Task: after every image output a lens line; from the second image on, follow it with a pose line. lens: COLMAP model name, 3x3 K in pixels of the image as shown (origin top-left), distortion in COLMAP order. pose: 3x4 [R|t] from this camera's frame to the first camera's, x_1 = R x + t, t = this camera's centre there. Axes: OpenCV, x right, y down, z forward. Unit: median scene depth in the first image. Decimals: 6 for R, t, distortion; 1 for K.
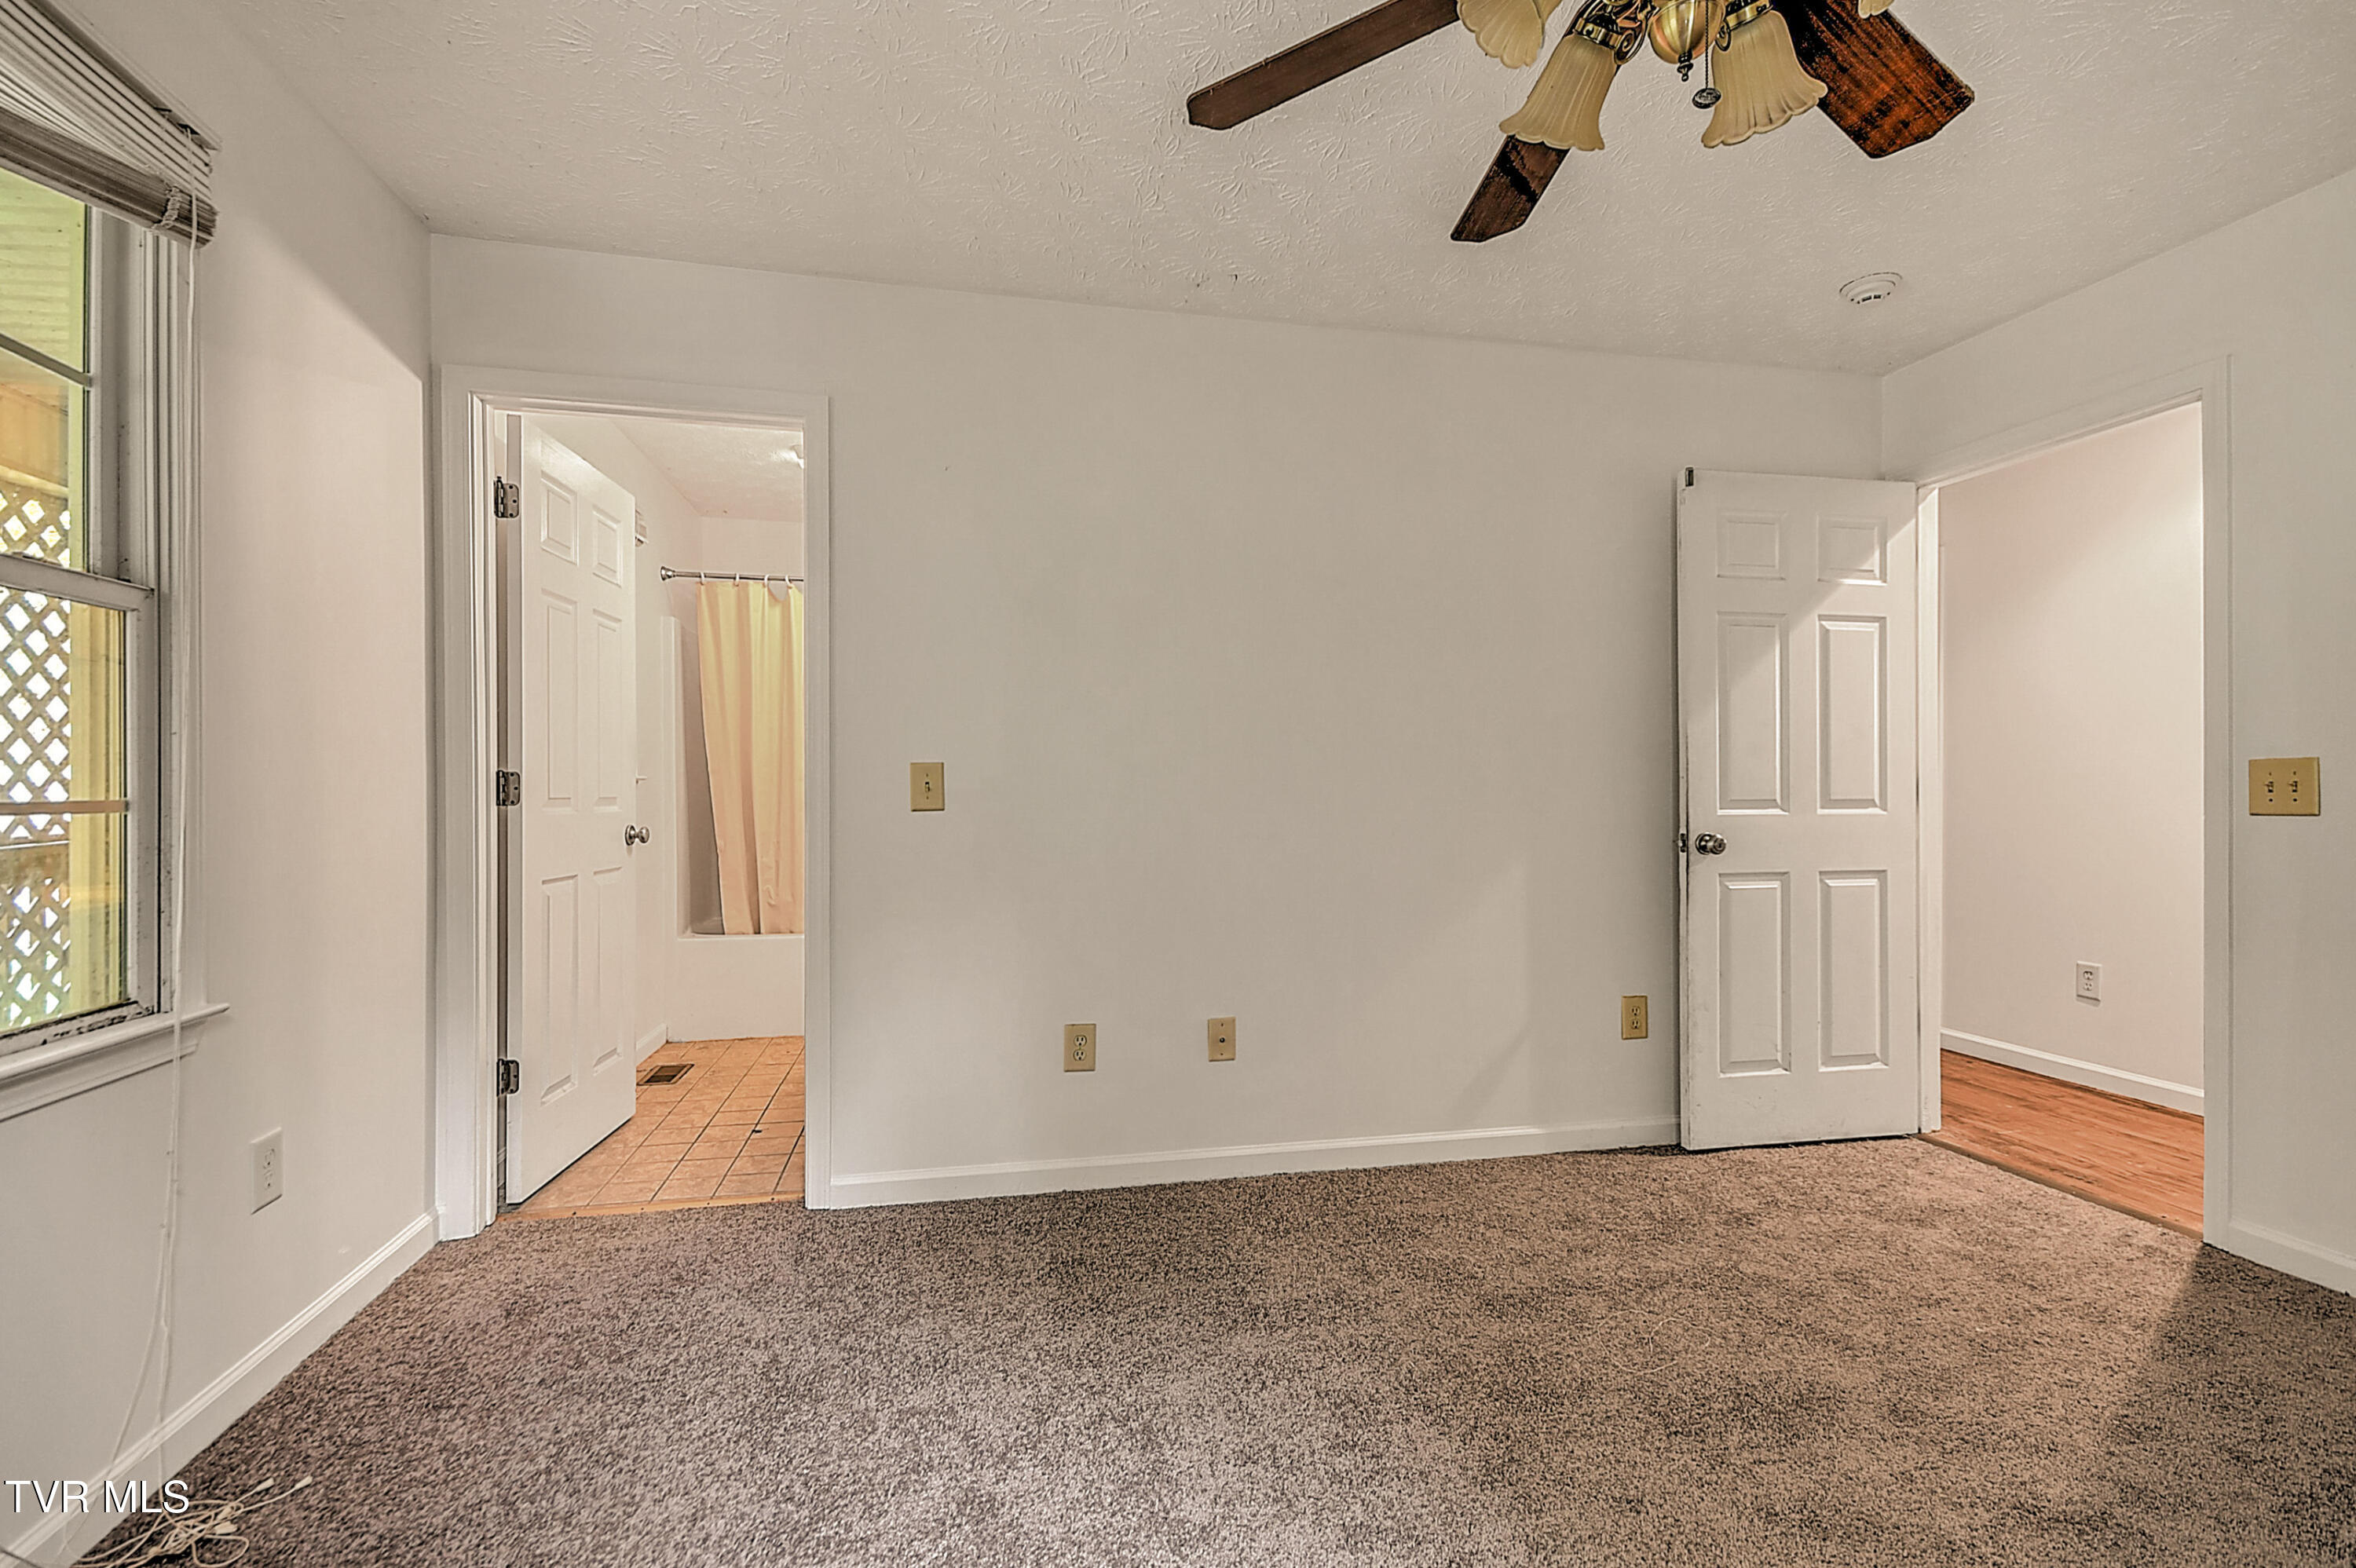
lens RADIAL K [[1019.4, 0, 1186.2], [0, 1019.4, 799.6], [0, 0, 1]] dist [0.031782, -0.010173]
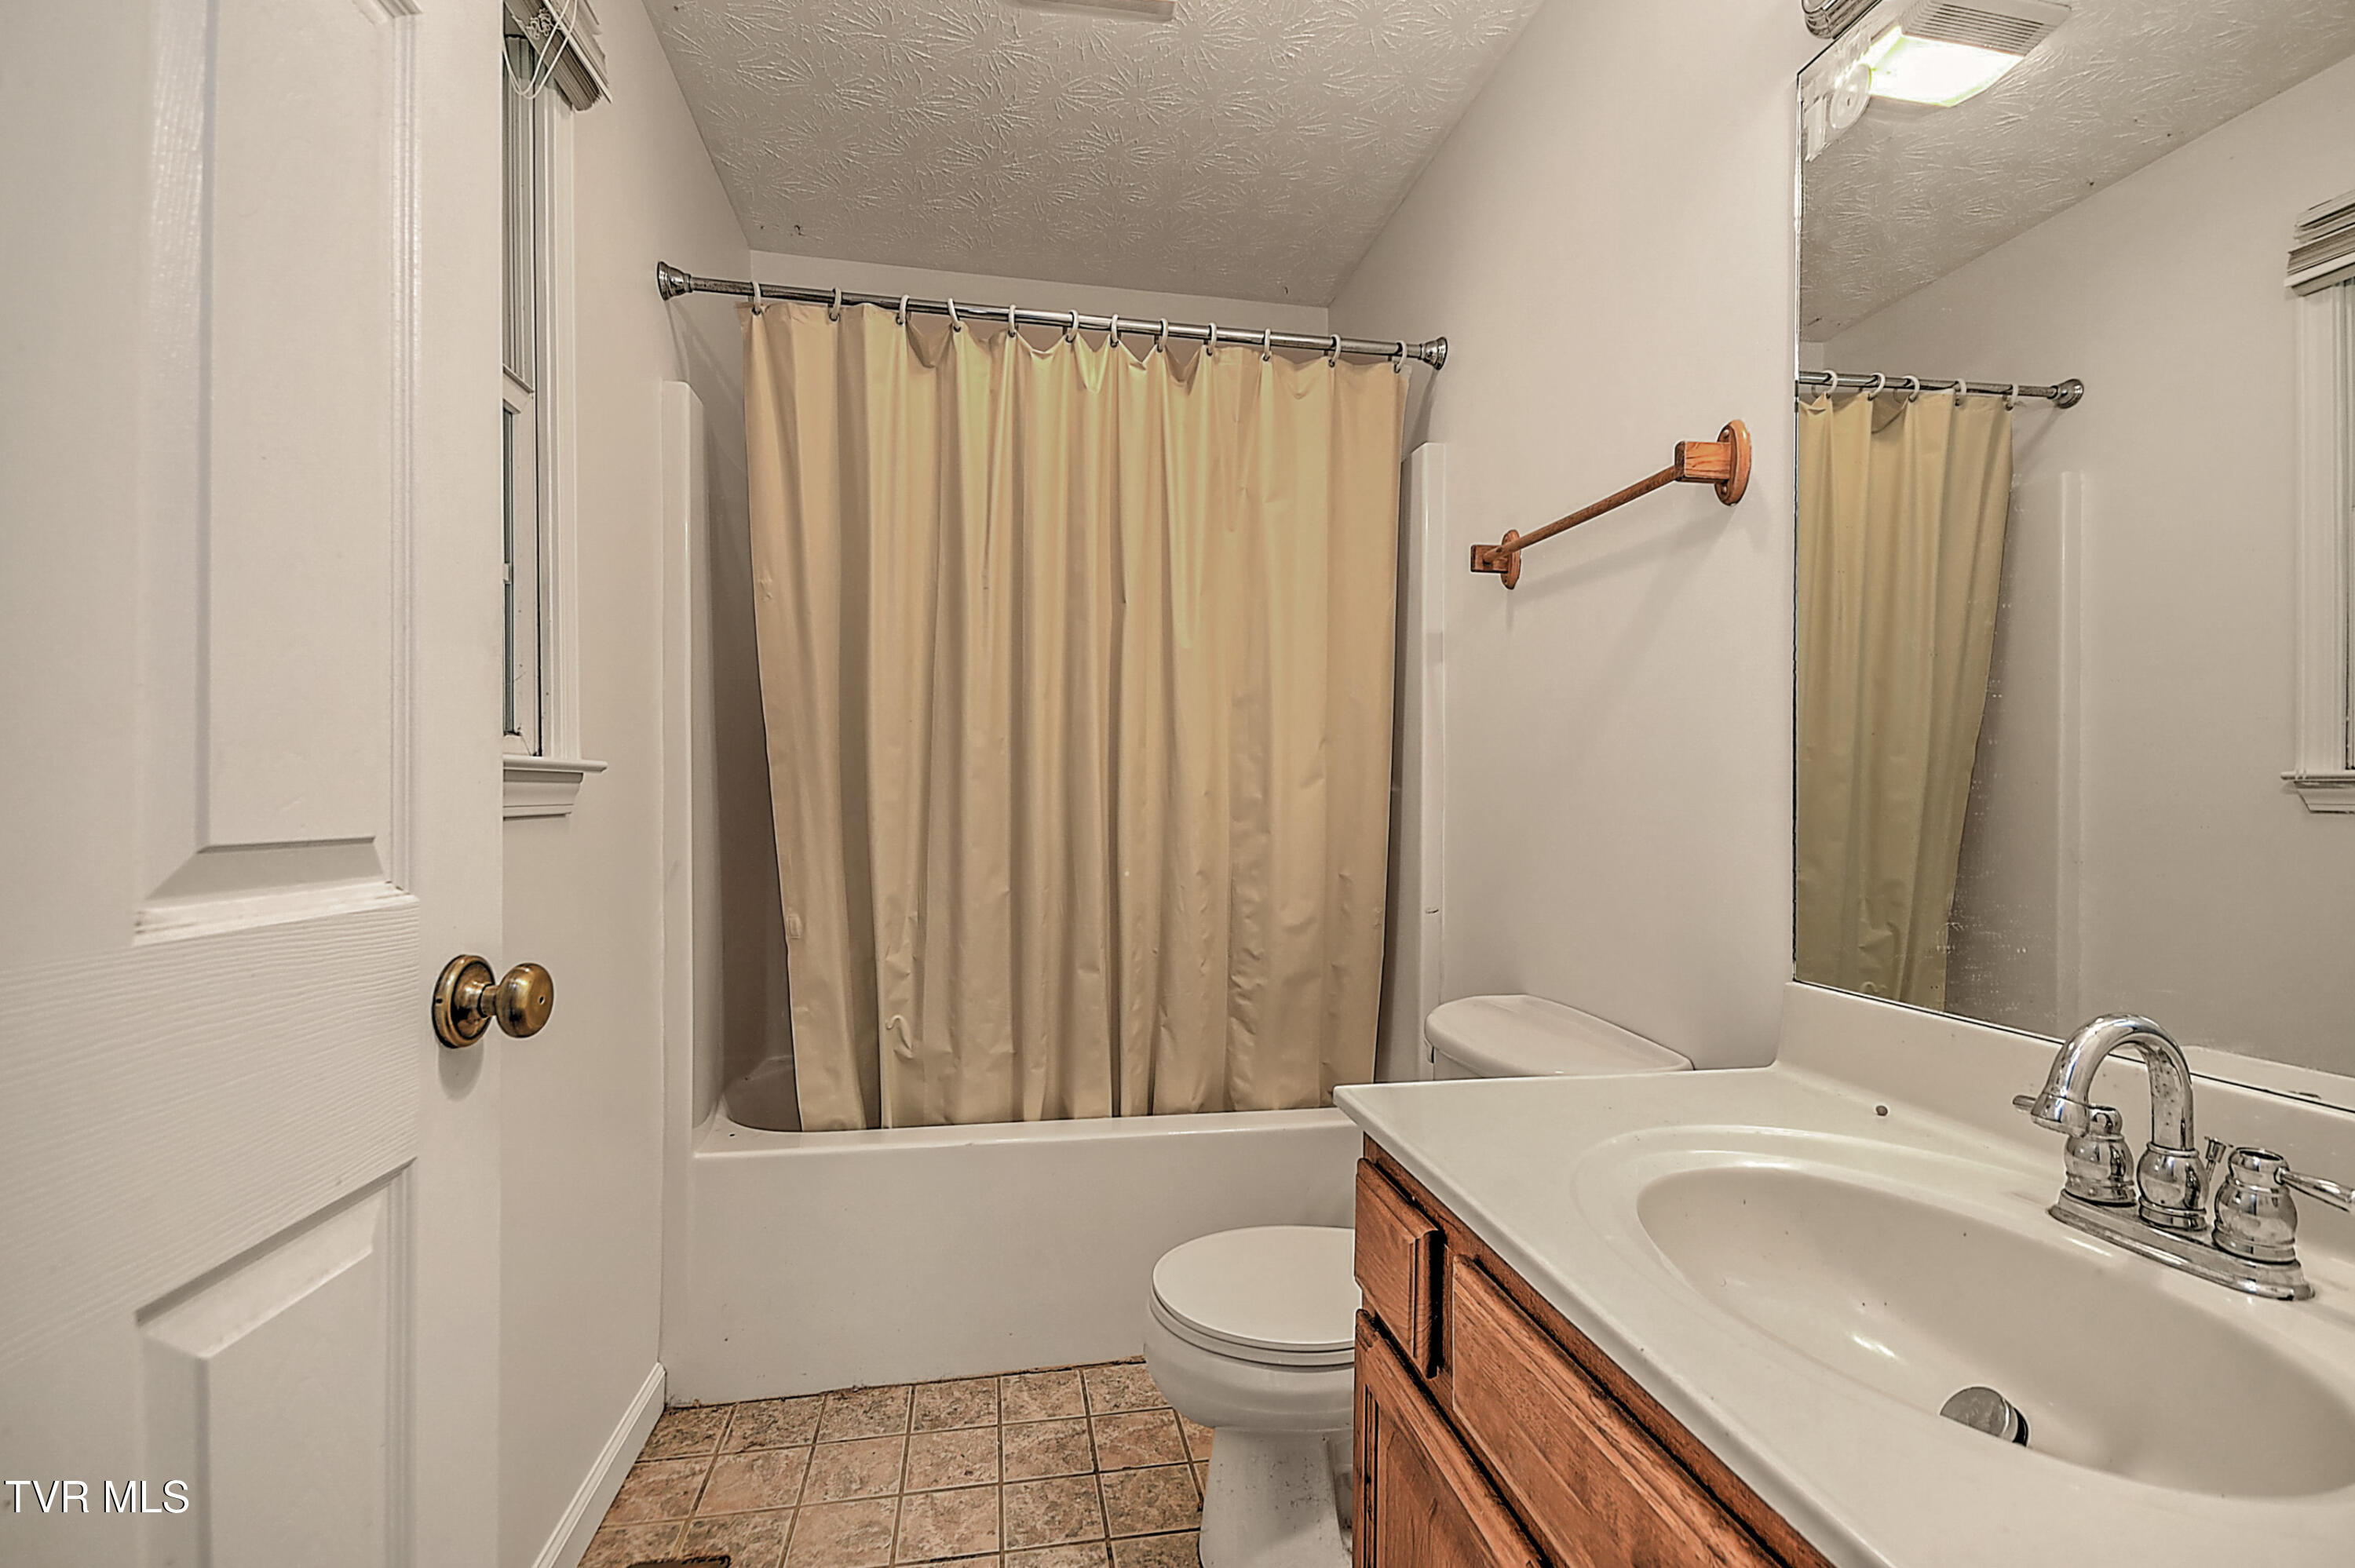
lens RADIAL K [[1018.9, 0, 1185.7], [0, 1018.9, 799.6], [0, 0, 1]] dist [0.031782, -0.010173]
pose [[0.999604, 0.001237, -0.028127, -0.233516], [-0.001462, 0.999967, -0.007969, -0.004969], [0.028116, 0.008007, 0.999573, 0.482614]]
